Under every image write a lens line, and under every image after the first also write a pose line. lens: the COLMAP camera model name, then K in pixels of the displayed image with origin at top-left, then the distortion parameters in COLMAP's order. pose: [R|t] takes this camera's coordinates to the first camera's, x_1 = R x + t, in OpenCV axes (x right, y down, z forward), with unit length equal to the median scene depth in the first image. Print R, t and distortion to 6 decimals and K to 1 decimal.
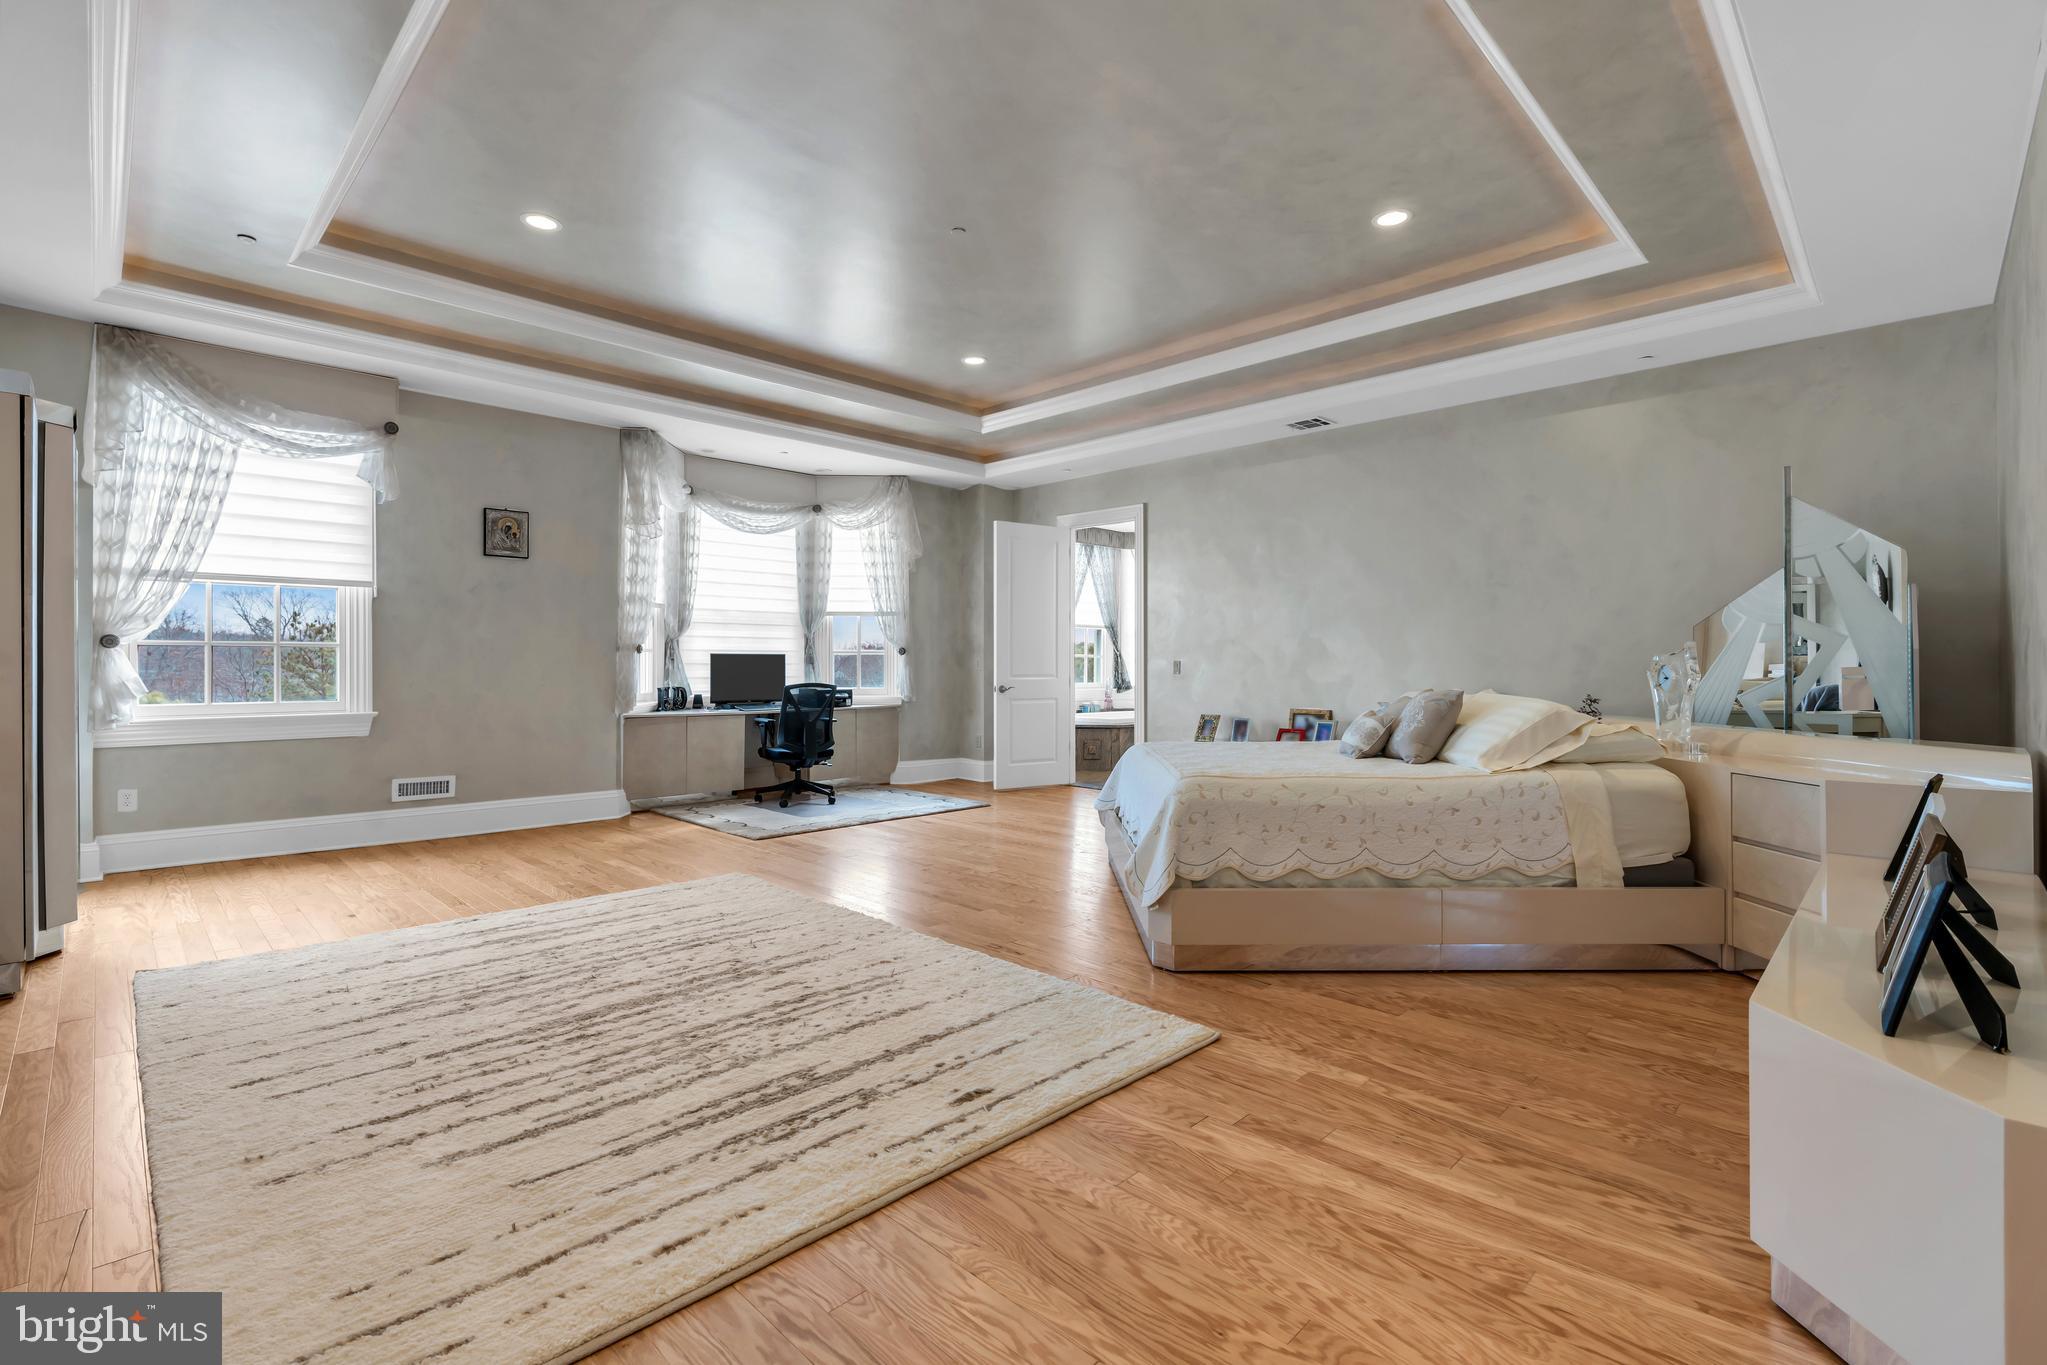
lens RADIAL K [[925.5, 0, 1022.5], [0, 925.5, 674.2], [0, 0, 1]] dist [-0.000826, -0.000104]
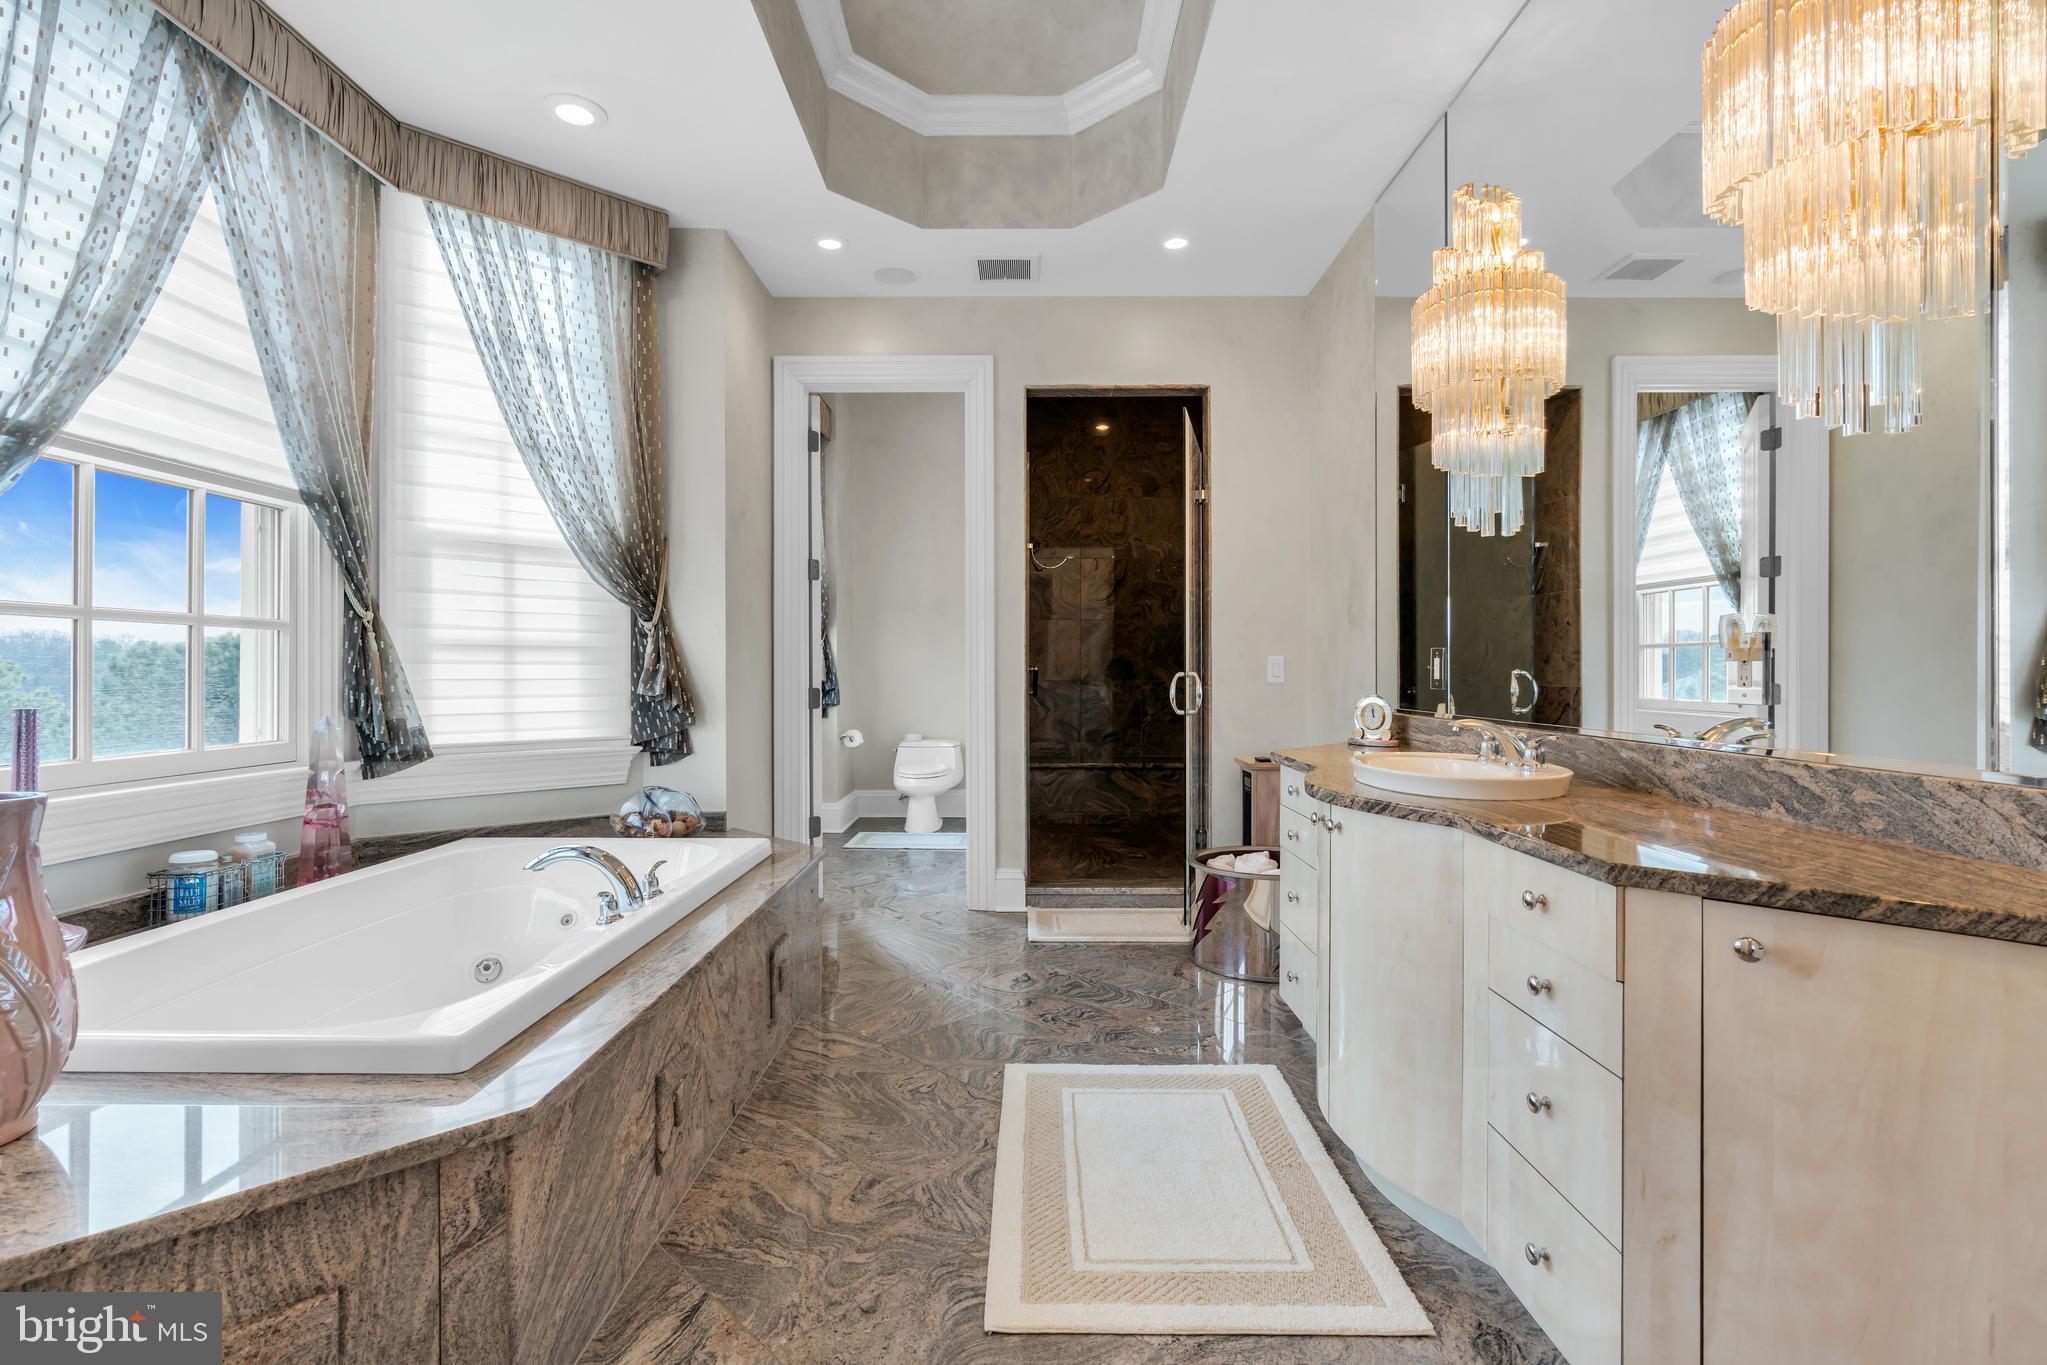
lens RADIAL K [[925.5, 0, 1023.3], [0, 925.5, 675.4], [0, 0, 1]] dist [-0.000826, -0.000104]
pose [[0.706246, 0.006527, 0.707936, 0.054297], [-0.003887, 0.999978, -0.005342, -0.005924], [-0.707956, 0.001021, 0.706256, 0.719089]]
